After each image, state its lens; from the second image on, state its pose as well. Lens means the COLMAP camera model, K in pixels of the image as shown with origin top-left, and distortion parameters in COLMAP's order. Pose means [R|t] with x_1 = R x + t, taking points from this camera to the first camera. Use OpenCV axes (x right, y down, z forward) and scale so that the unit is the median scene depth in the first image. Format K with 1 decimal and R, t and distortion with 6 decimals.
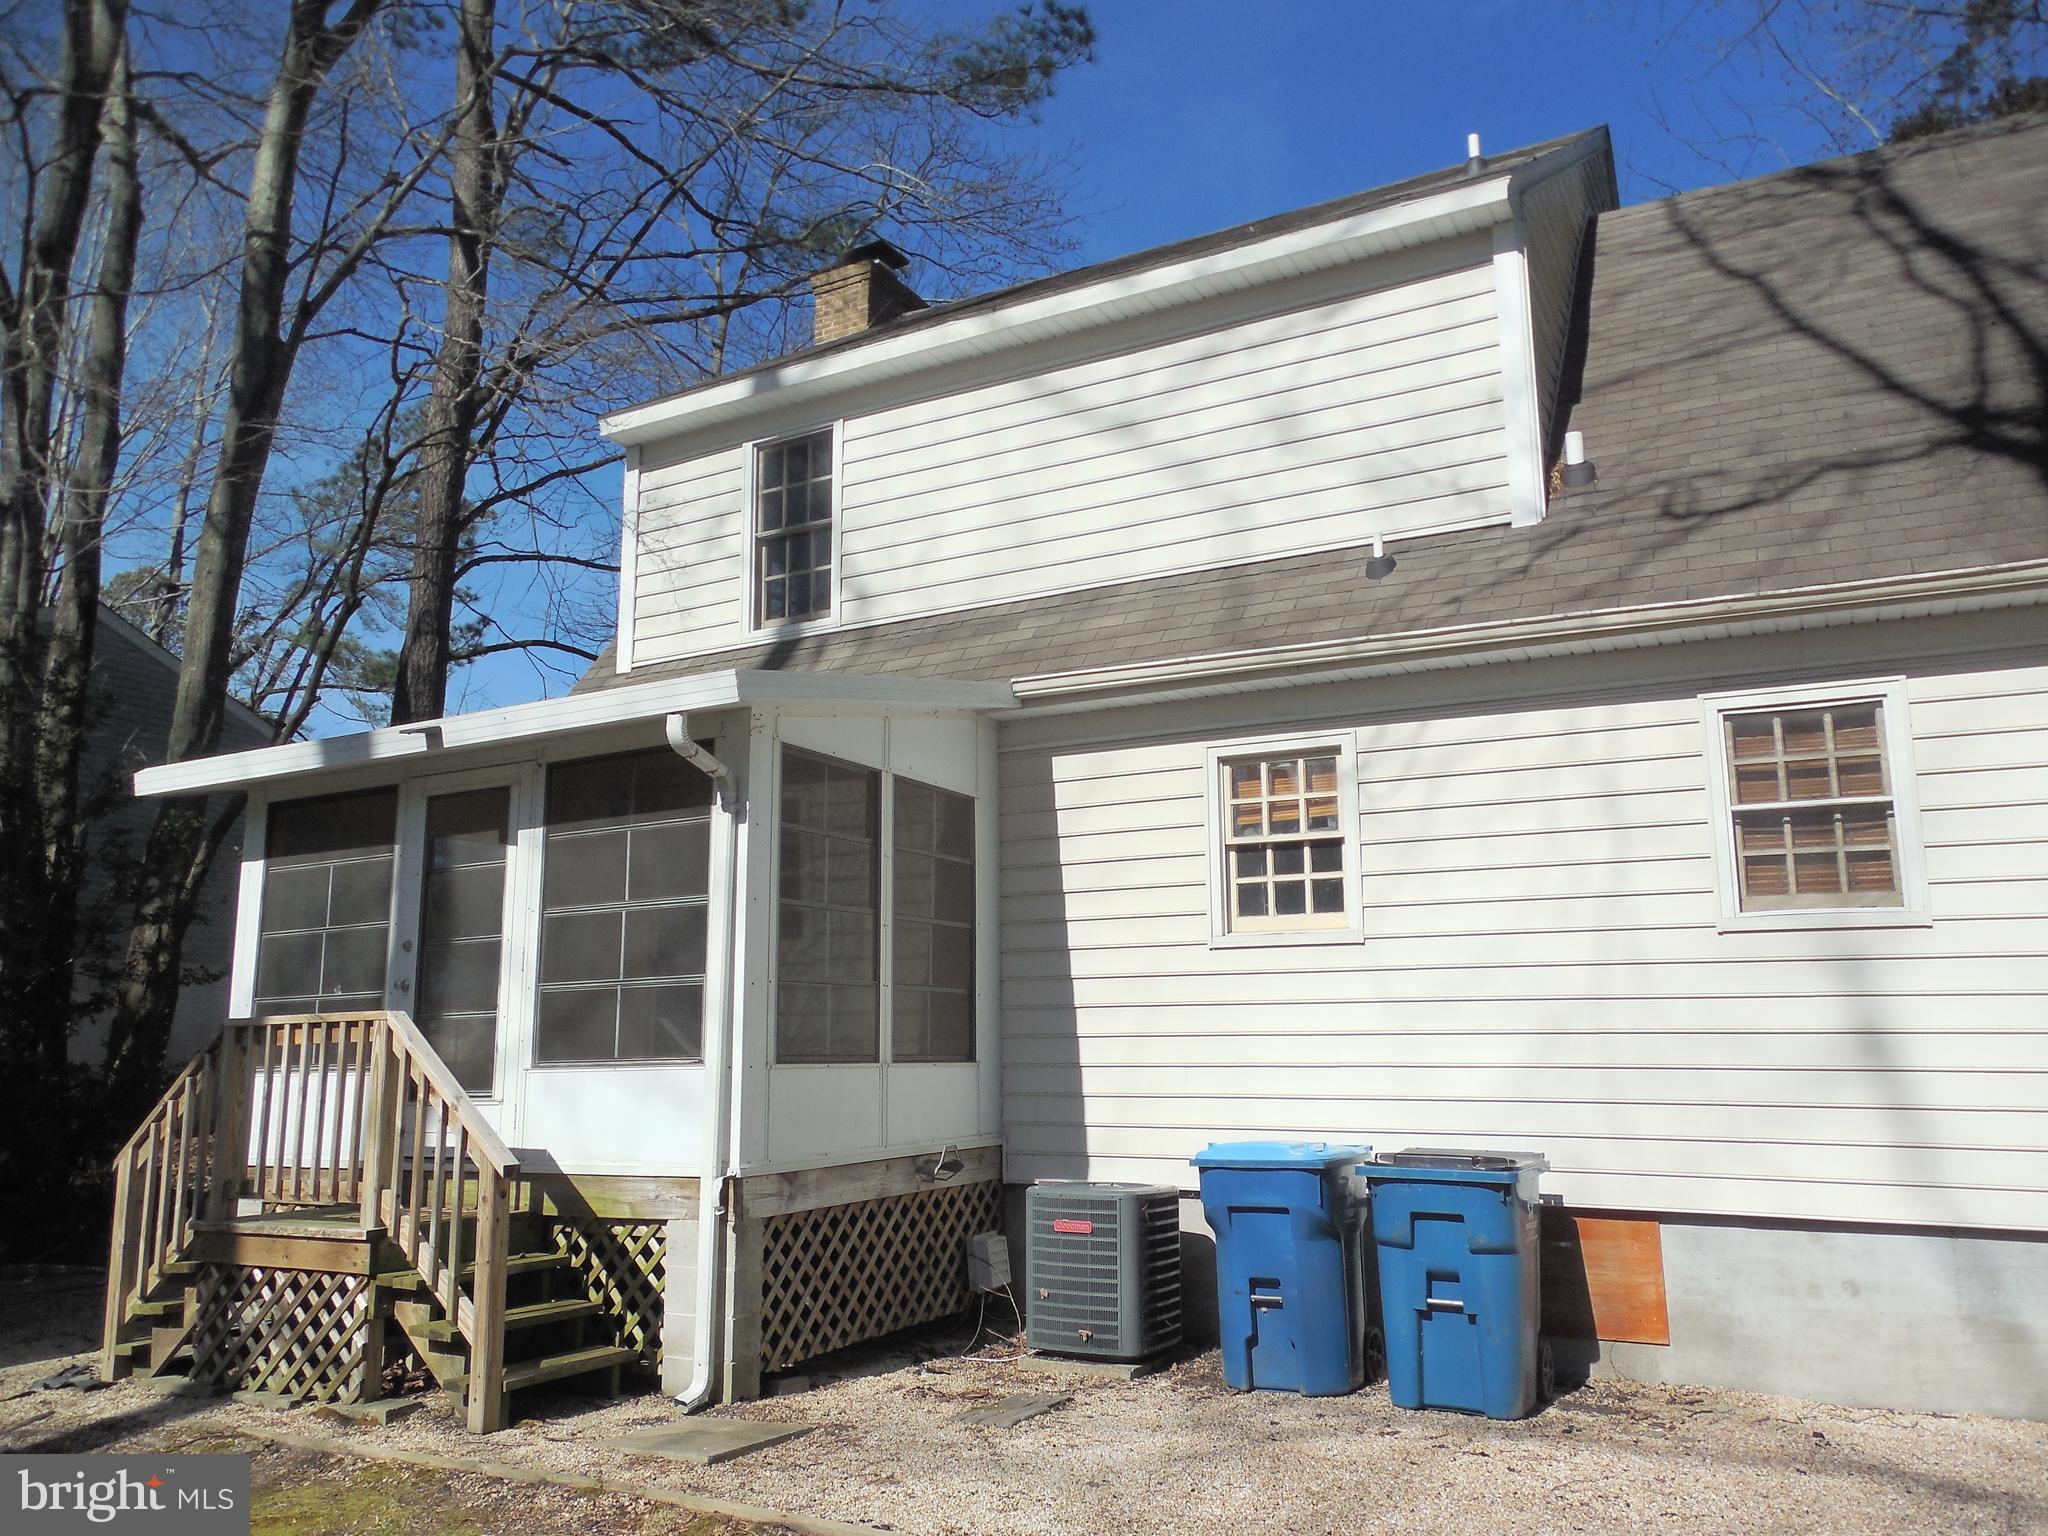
lens RADIAL K [[1541.0, 0, 1020.9], [0, 1541.0, 743.1], [0, 0, 1]] dist [0.007674, -0.006600]
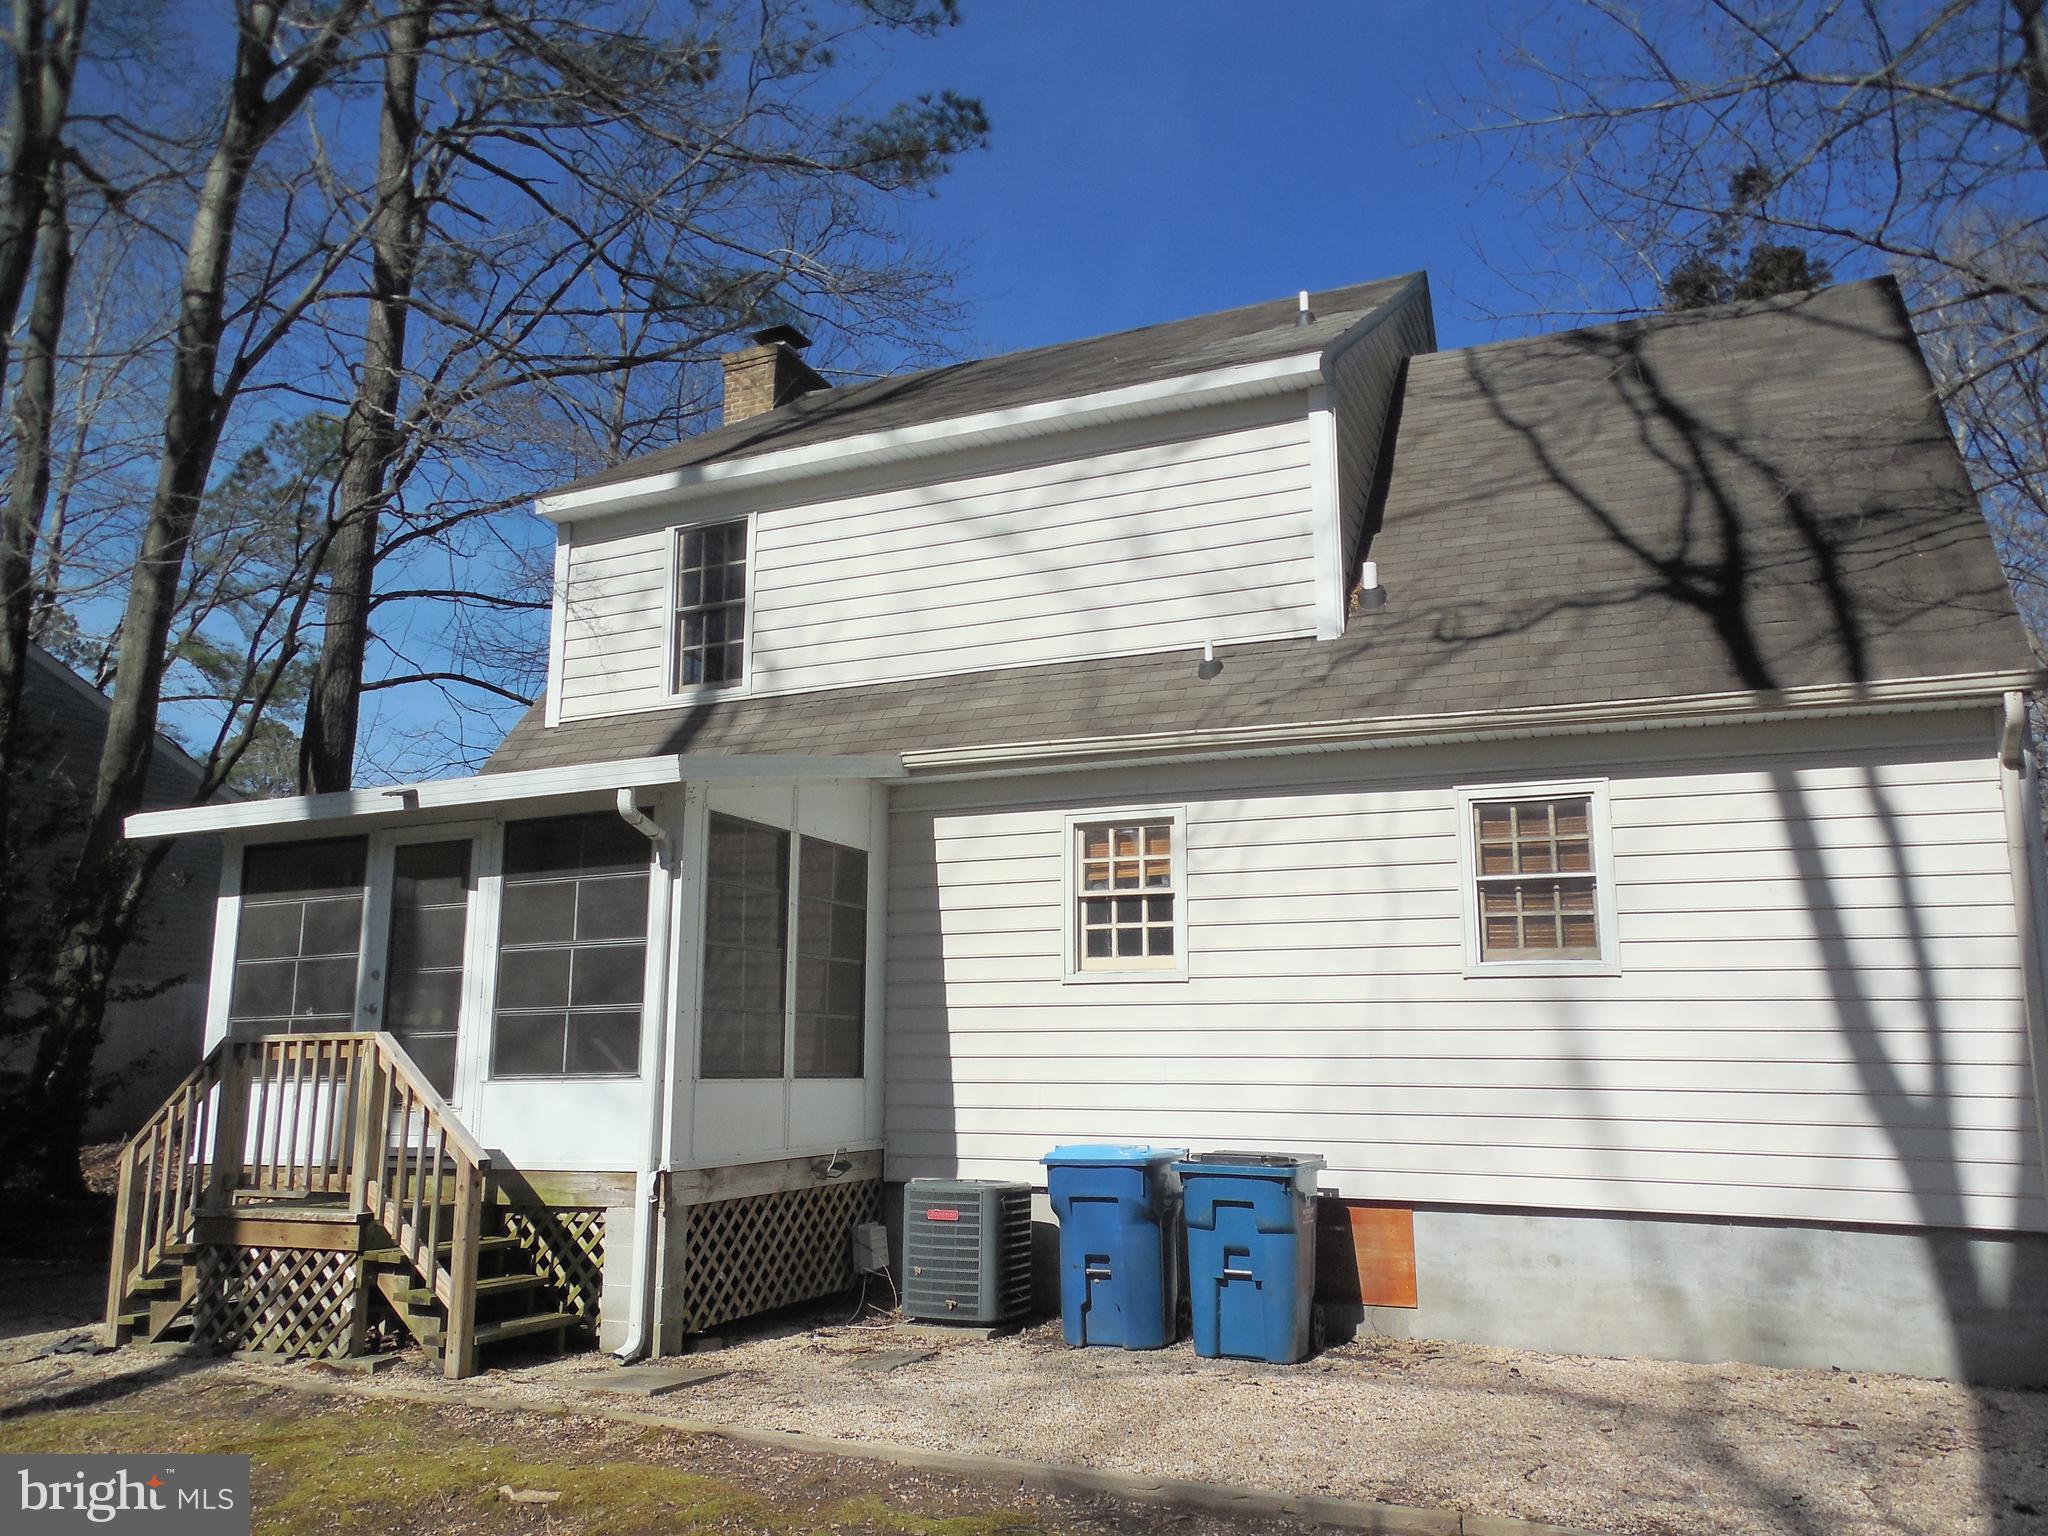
lens RADIAL K [[1541.0, 0, 1020.9], [0, 1541.0, 743.1], [0, 0, 1]] dist [0.007674, -0.006600]
pose [[0.996677, 0.023648, 0.077947, -0.008233], [-0.022794, 0.999670, -0.011822, -0.042802], [-0.078201, 0.010006, 0.996887, -0.211392]]
